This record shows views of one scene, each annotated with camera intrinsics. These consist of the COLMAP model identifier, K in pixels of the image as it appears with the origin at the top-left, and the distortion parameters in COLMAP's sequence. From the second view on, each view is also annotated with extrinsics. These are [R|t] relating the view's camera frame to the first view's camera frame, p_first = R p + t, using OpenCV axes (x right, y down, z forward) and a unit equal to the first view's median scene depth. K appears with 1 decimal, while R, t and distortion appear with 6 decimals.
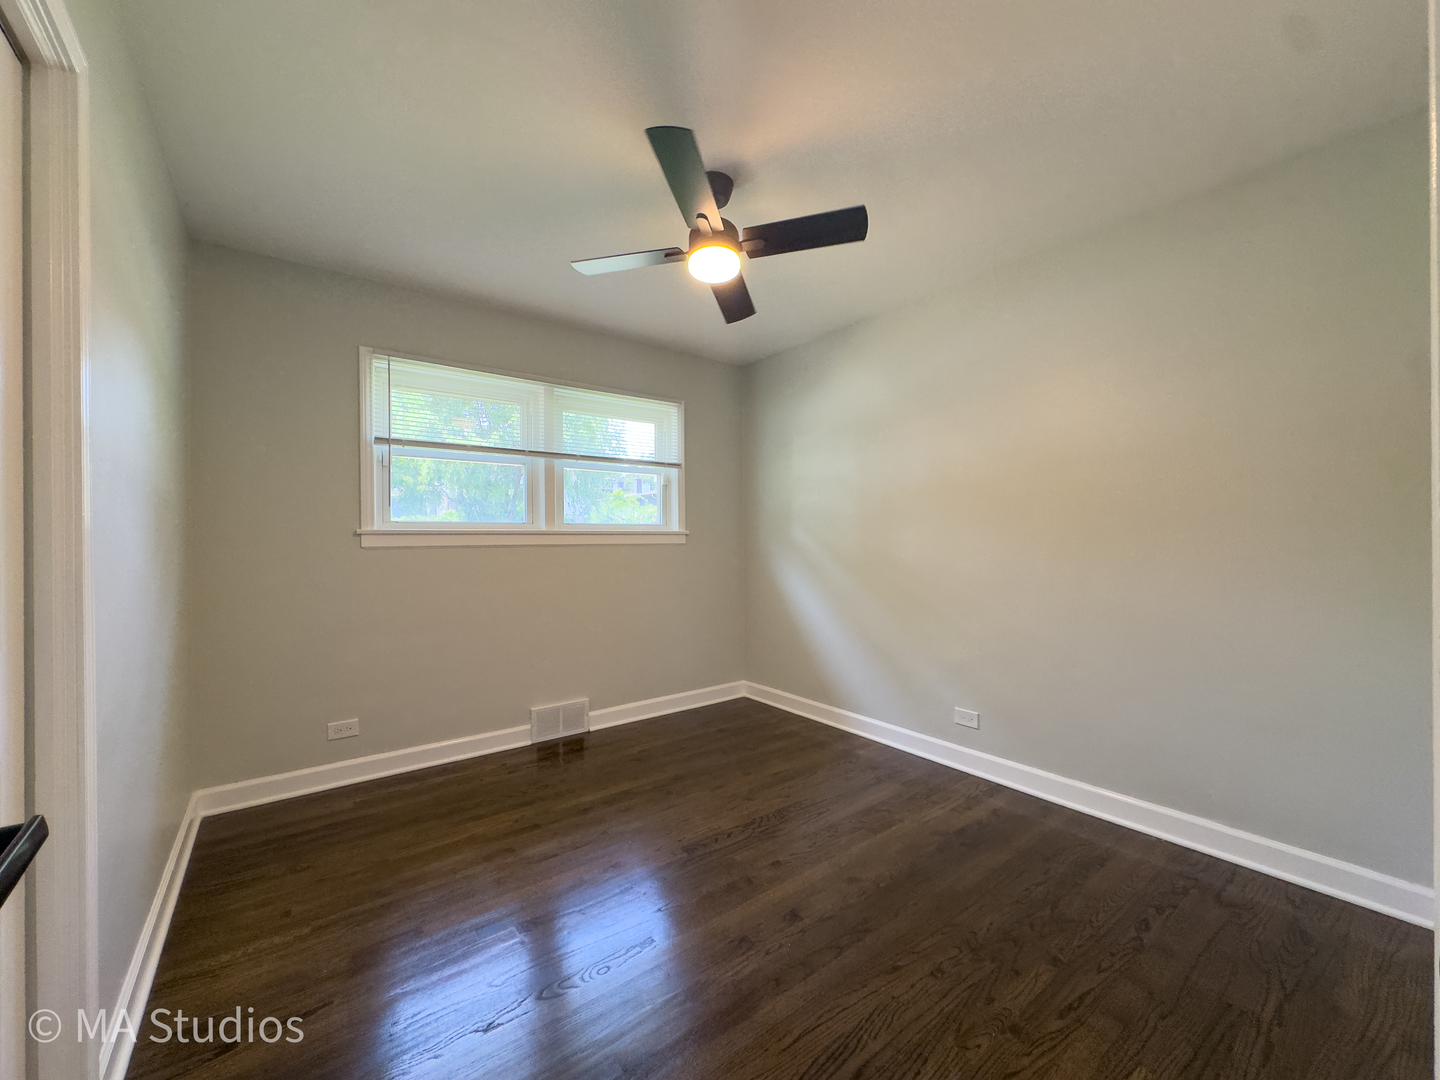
lens RADIAL K [[574.8, 0, 711.4], [0, 574.8, 541.8], [0, 0, 1]] dist [0.003267, 0.000230]
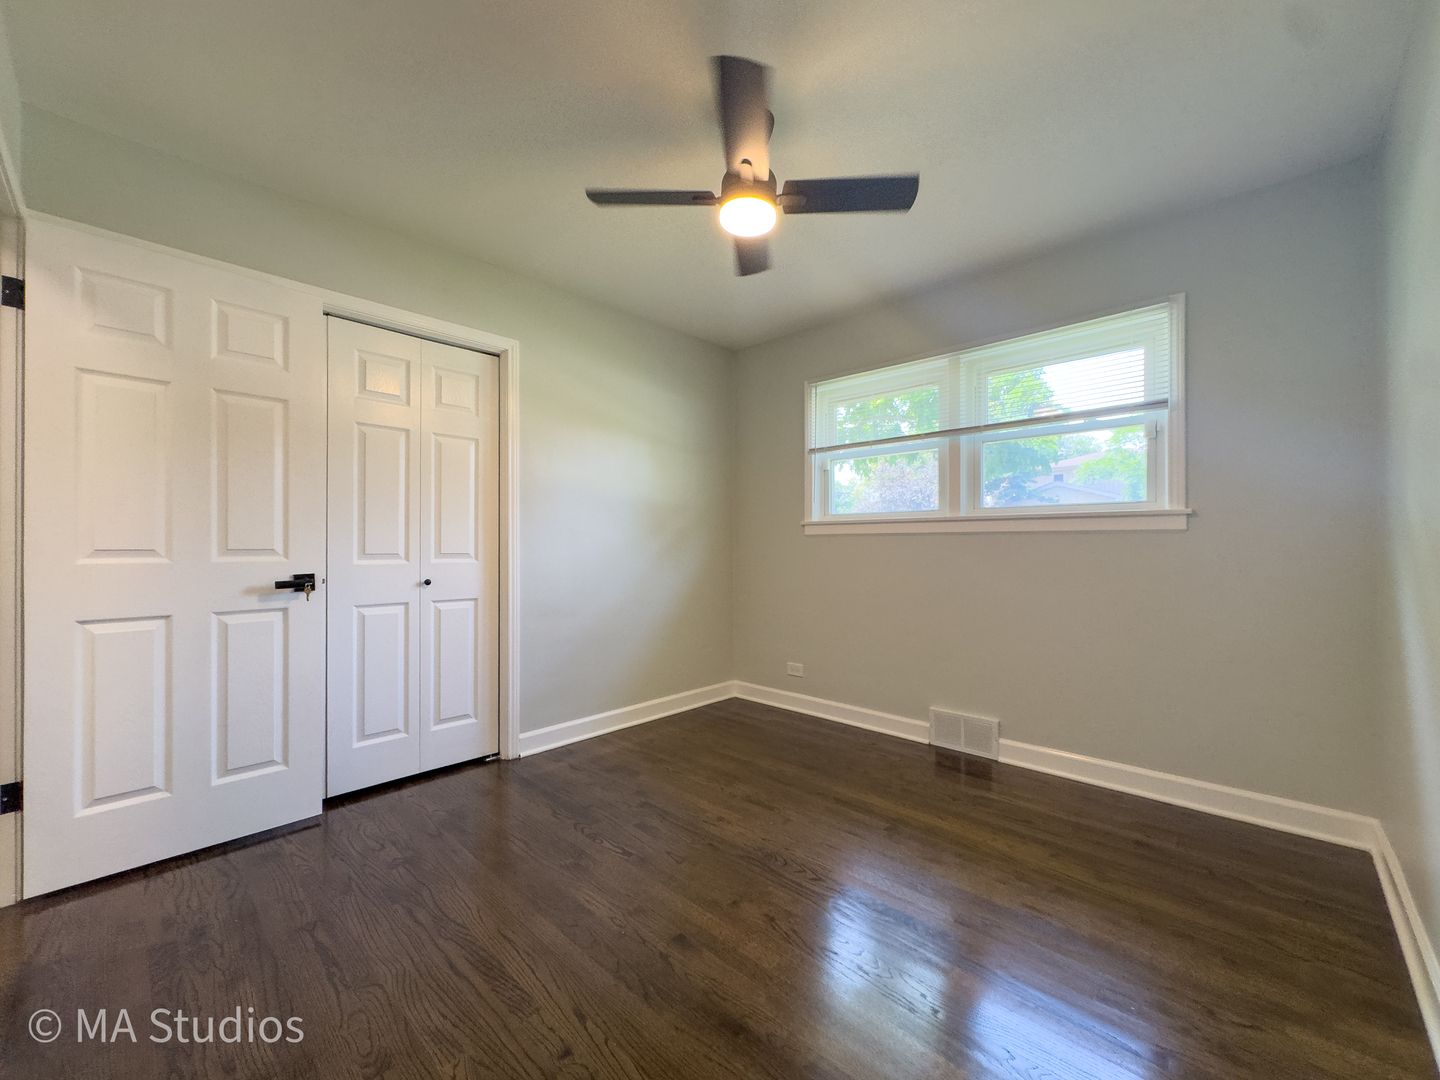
lens RADIAL K [[574.8, 0, 711.4], [0, 574.8, 541.8], [0, 0, 1]] dist [0.003267, 0.000230]
pose [[0.159976, 0.006144, -0.987102, 0.553146], [0.000893, 0.999979, 0.006369, 0.013578], [0.987120, -0.001901, 0.159967, 0.490095]]
